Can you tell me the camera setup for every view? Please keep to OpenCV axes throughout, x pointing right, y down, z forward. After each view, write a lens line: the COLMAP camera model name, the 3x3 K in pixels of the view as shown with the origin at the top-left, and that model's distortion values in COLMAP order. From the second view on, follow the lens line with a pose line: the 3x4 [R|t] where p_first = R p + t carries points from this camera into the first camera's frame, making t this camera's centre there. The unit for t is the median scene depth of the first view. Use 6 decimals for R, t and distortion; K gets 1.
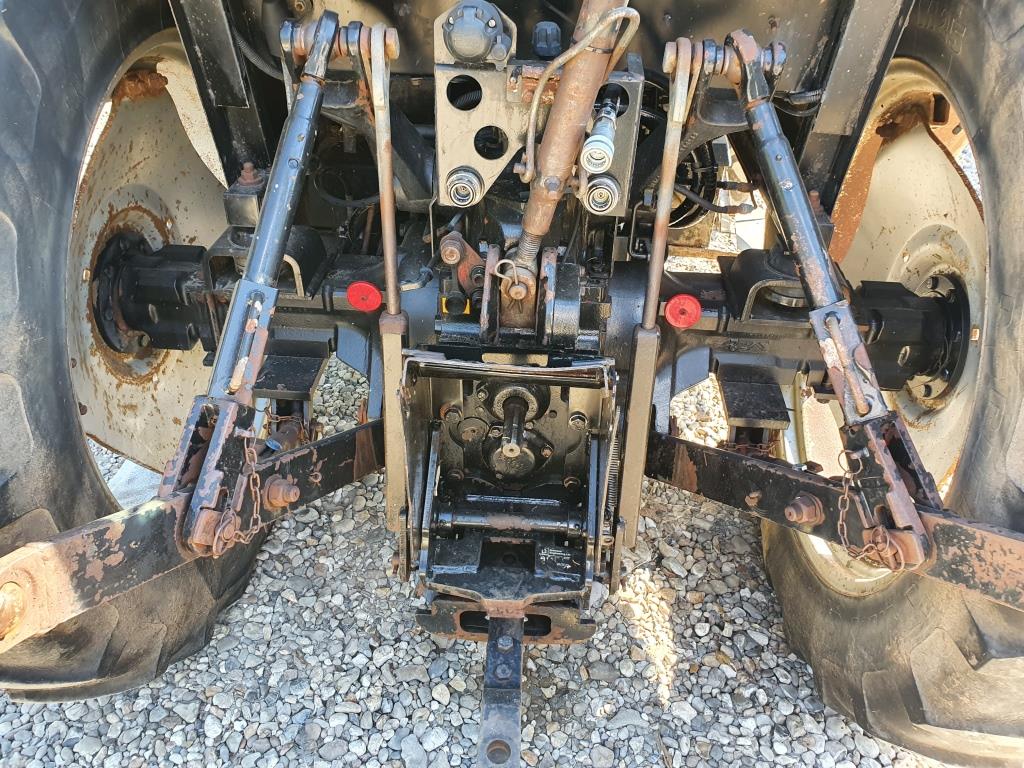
lens RADIAL K [[807.9, 0, 512.0], [0, 807.9, 384.0], [0, 0, 1]] dist [0.008743, 0.002373]
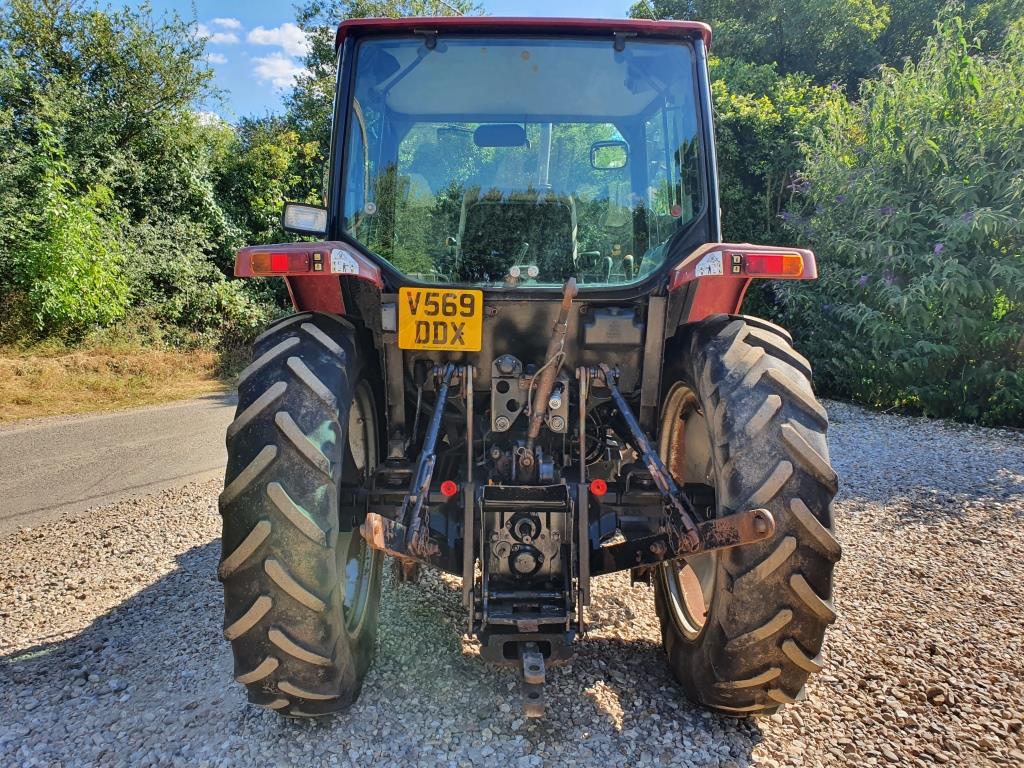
lens RADIAL K [[766.6, 0, 512.0], [0, 766.6, 384.0], [0, 0, 1]] dist [-0.002206, -0.001677]
pose [[0.995815, -0.032781, 0.085316, -0.189990], [0.069460, 0.878141, -0.473332, 0.644569], [-0.059404, 0.477277, 0.876743, -0.947700]]
